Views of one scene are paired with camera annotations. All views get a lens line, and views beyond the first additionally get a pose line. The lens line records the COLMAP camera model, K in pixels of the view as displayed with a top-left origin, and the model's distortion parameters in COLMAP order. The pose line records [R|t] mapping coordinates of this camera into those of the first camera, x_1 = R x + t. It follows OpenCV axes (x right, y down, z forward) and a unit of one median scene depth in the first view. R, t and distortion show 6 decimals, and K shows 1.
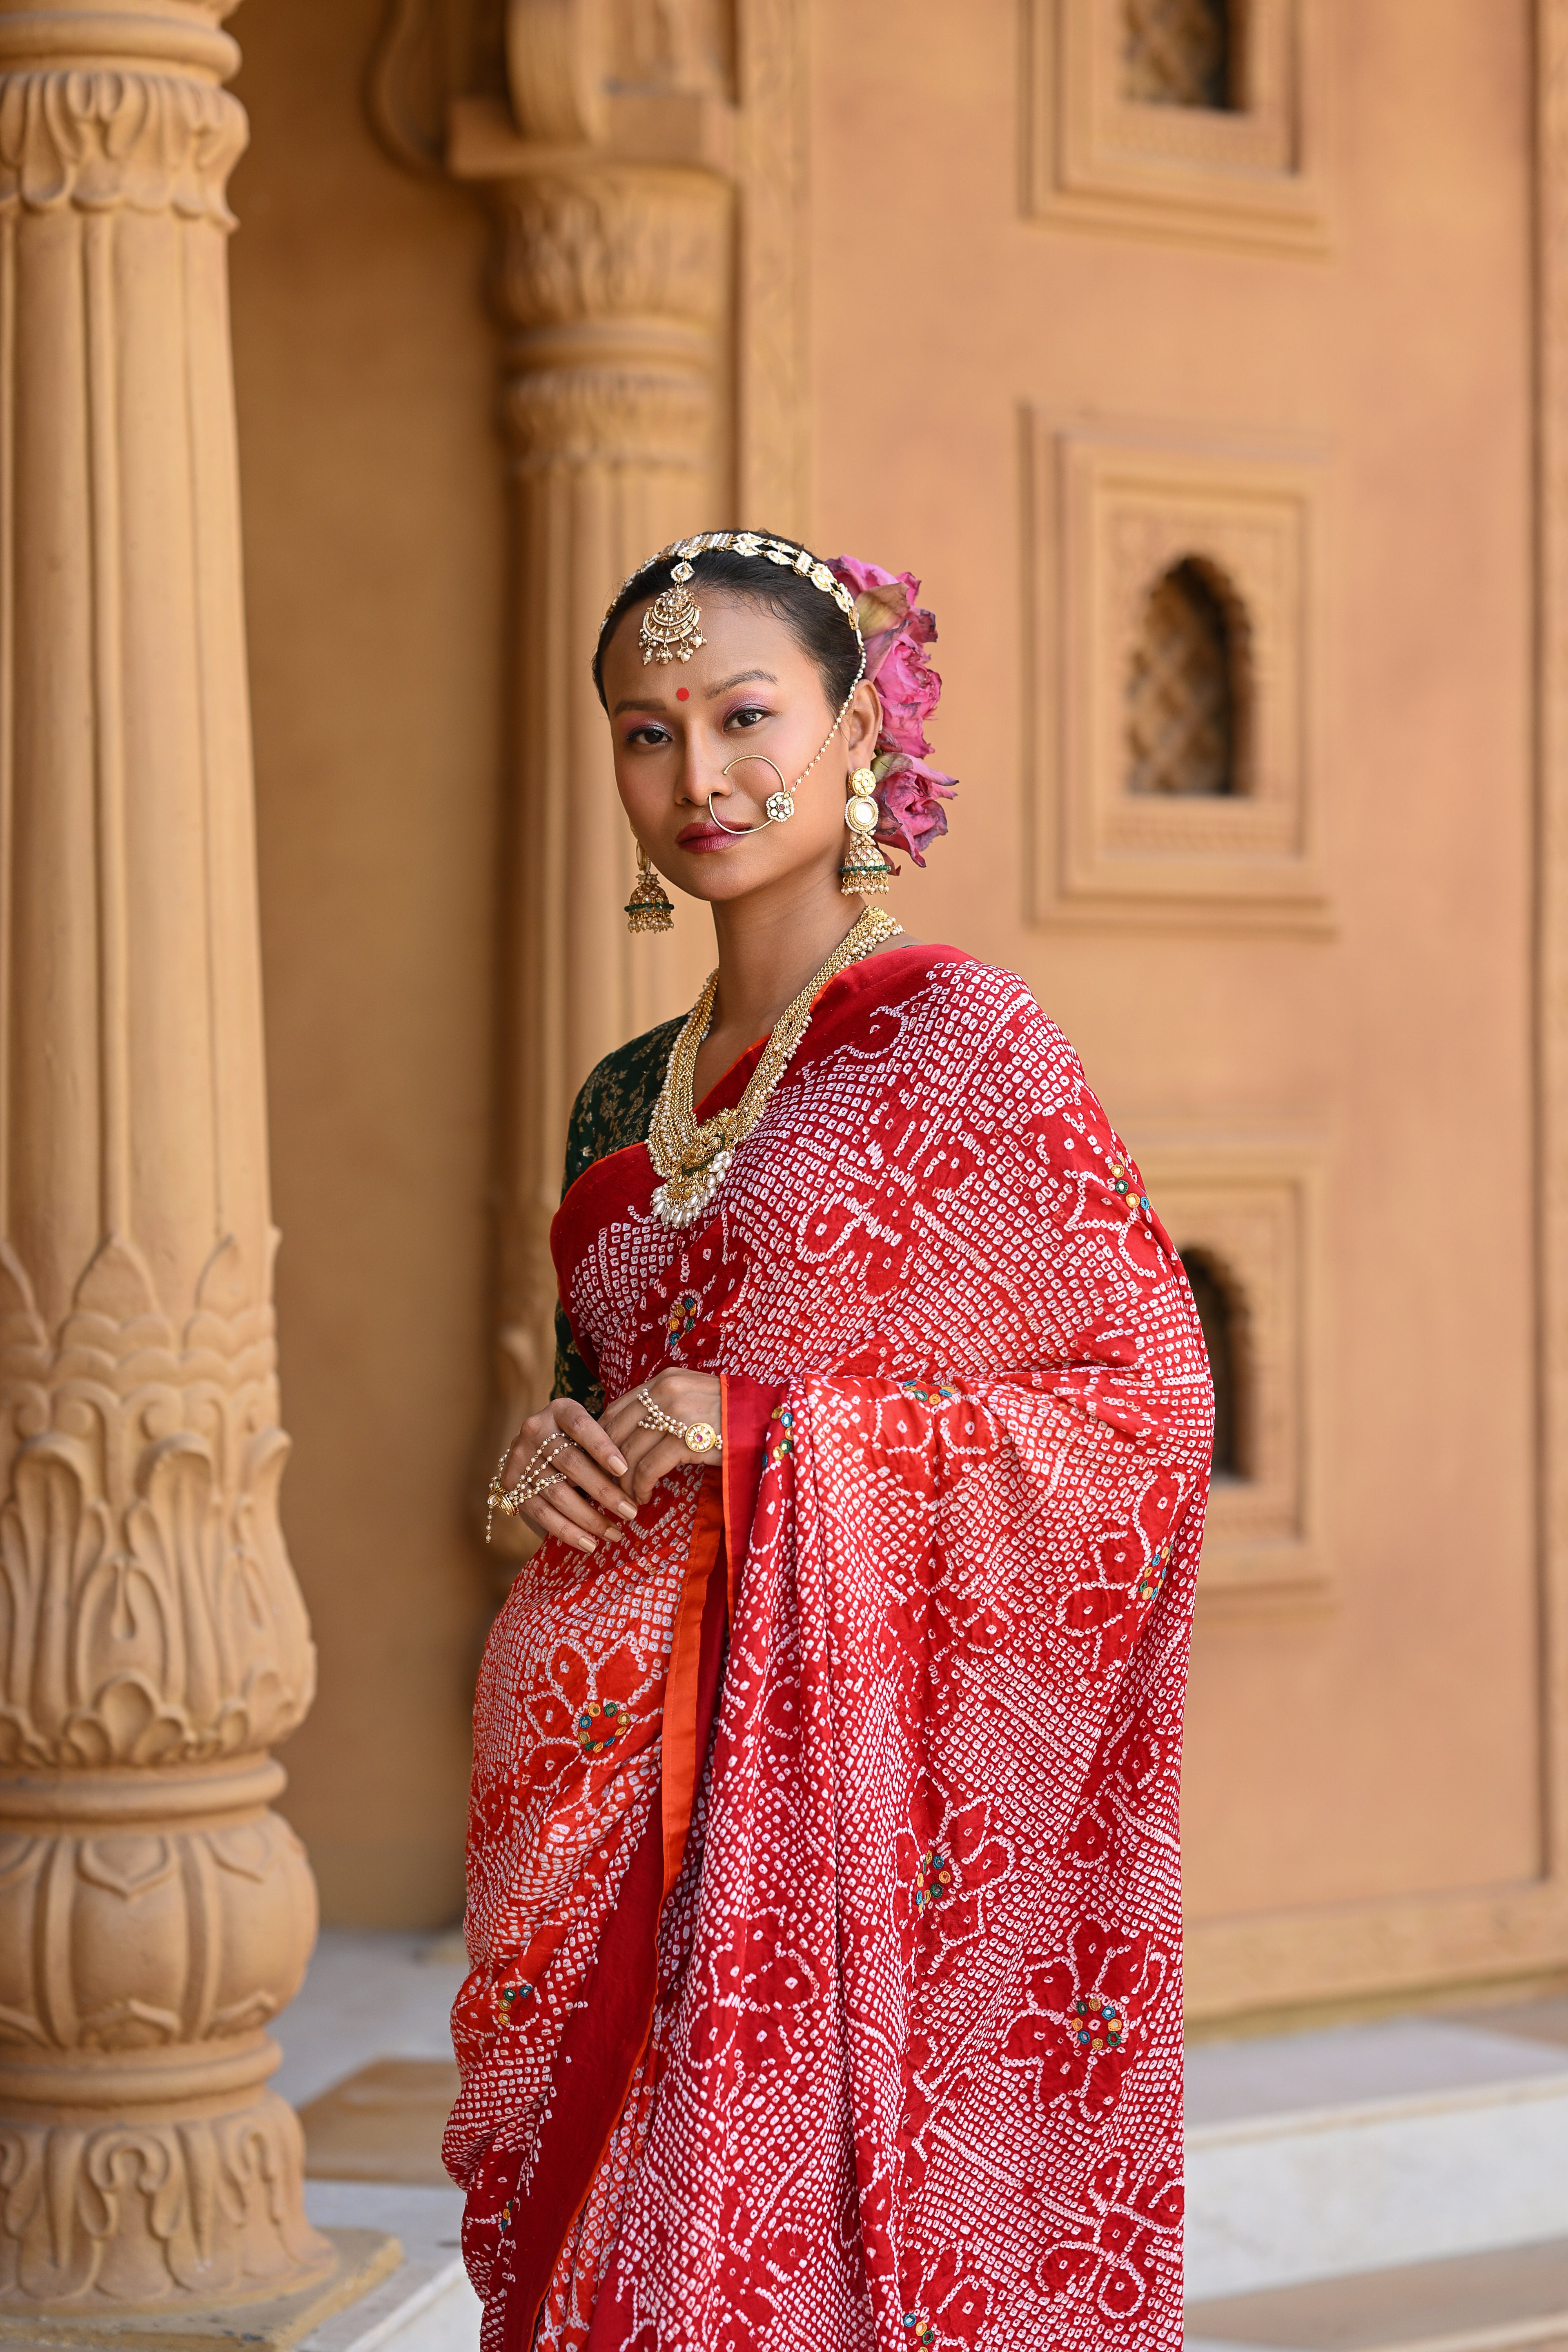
lens RADIAL K [[5702.3, 0, 825.6], [0, 5702.3, 1161.7], [0, 0, 1]] dist [-0.011721, -0.023165]
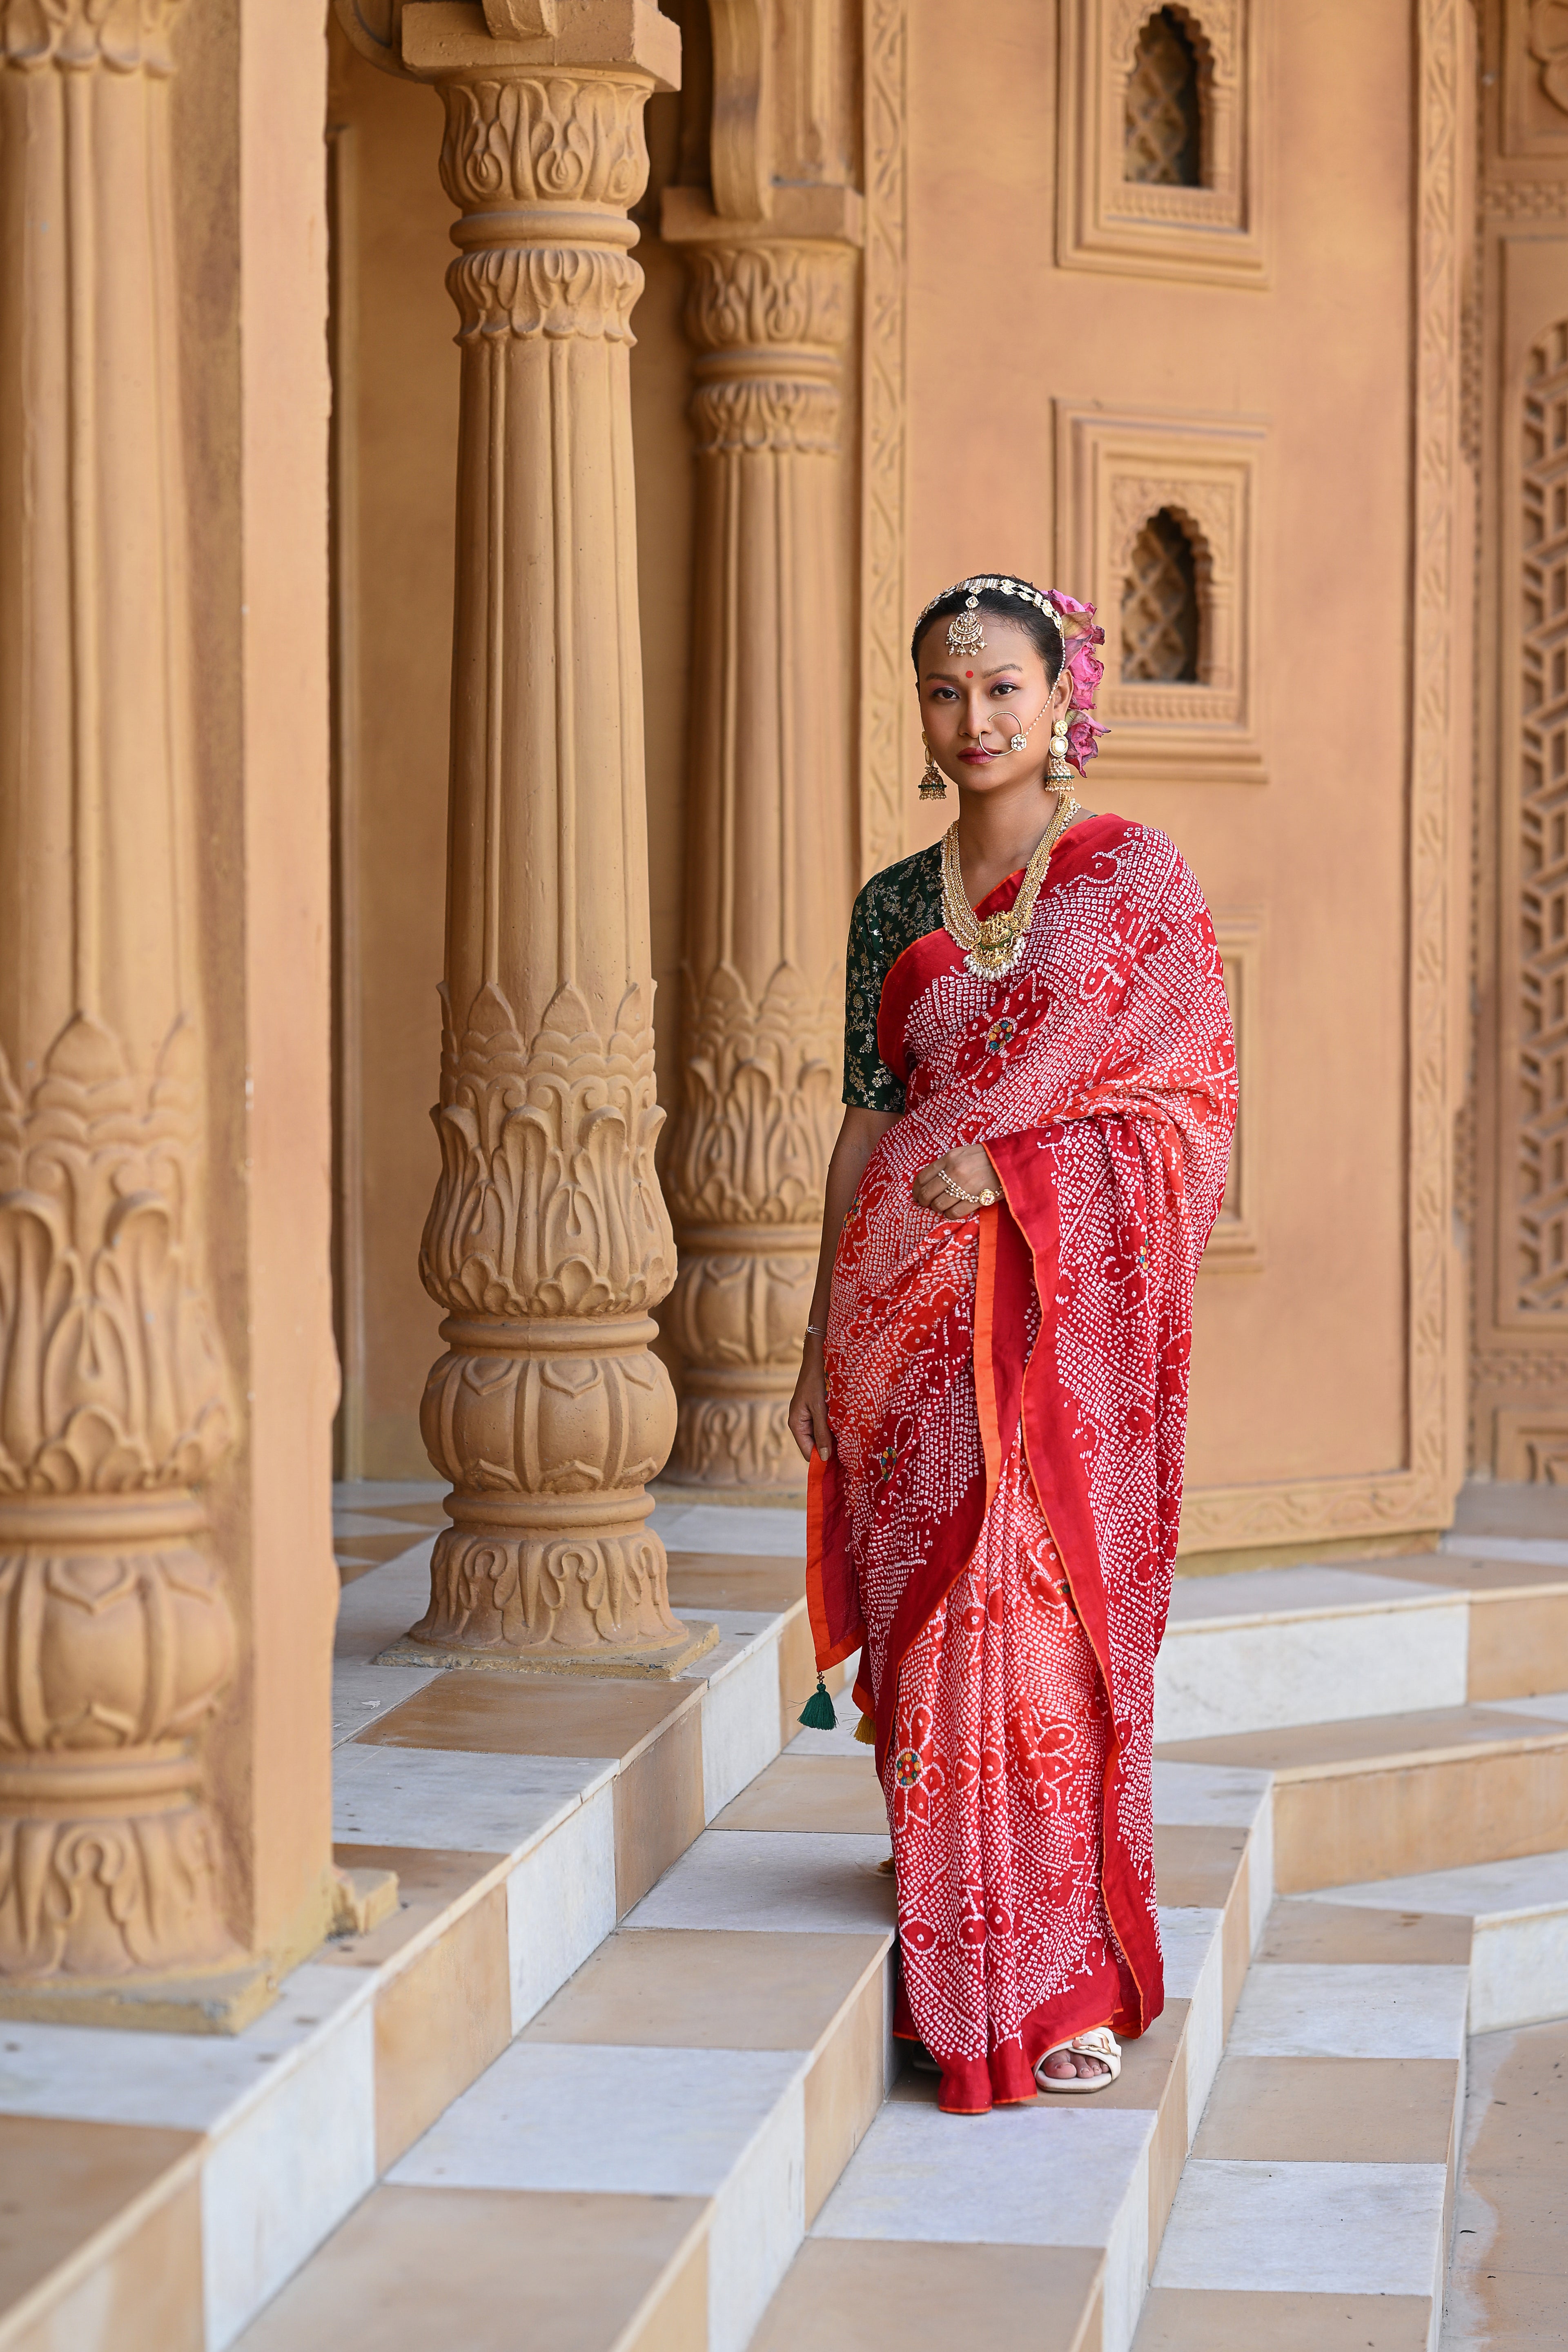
lens RADIAL K [[5702.3, 0, 825.6], [0, 5702.3, 1161.7], [0, 0, 1]] dist [-0.011721, -0.023165]
pose [[0.999006, 0.006653, 0.044087, -0.121923], [-0.008274, 0.999293, 0.036681, 0.003766], [-0.043812, -0.037010, 0.998354, -0.596024]]
